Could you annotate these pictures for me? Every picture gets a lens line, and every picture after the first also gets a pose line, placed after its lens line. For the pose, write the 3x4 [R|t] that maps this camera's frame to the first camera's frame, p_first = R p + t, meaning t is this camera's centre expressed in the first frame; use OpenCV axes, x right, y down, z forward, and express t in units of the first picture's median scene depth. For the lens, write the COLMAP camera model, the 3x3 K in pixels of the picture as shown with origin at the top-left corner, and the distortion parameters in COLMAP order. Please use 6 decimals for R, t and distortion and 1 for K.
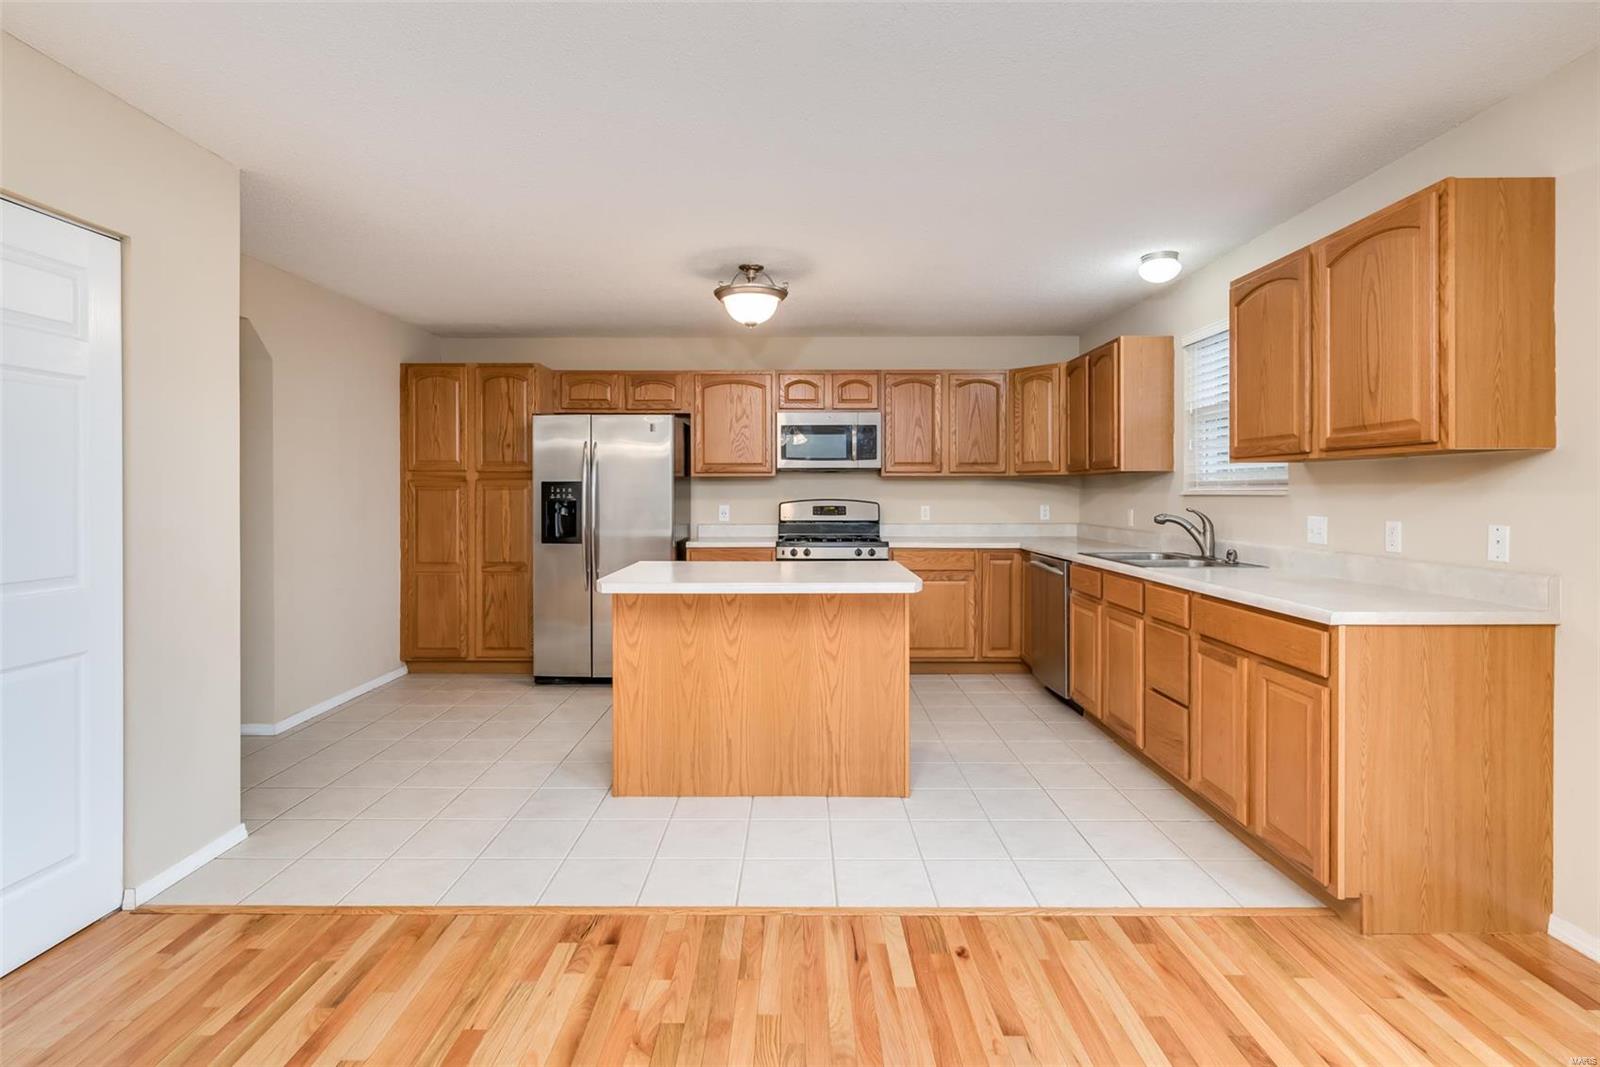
lens RADIAL K [[749.2, 0, 785.9], [0, 749.2, 496.5], [0, 0, 1]] dist [0.002684, -0.001833]
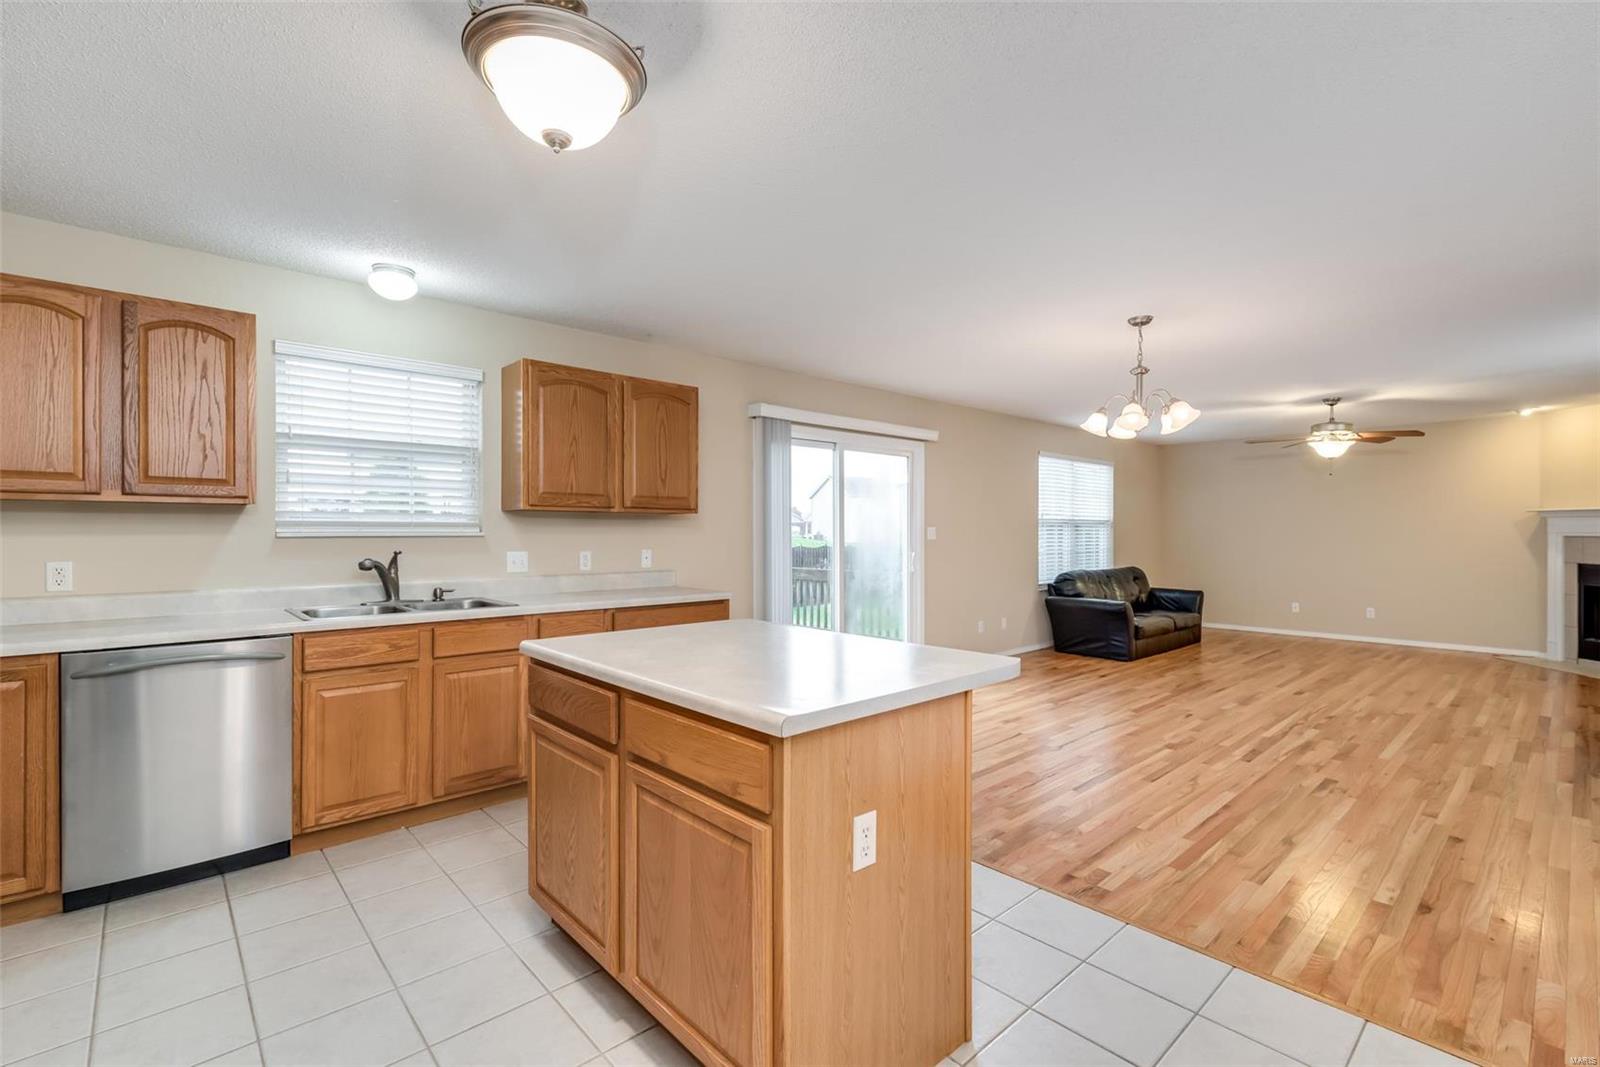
lens RADIAL K [[717.8, 0, 797.7], [0, 717.8, 535.7], [0, 0, 1]] dist [0.003348, 0.000718]
pose [[-0.682066, -0.003202, 0.731284, -0.559298], [0.004949, 0.999947, 0.008994, -0.010961], [-0.731274, 0.009753, -0.682014, 1.493497]]
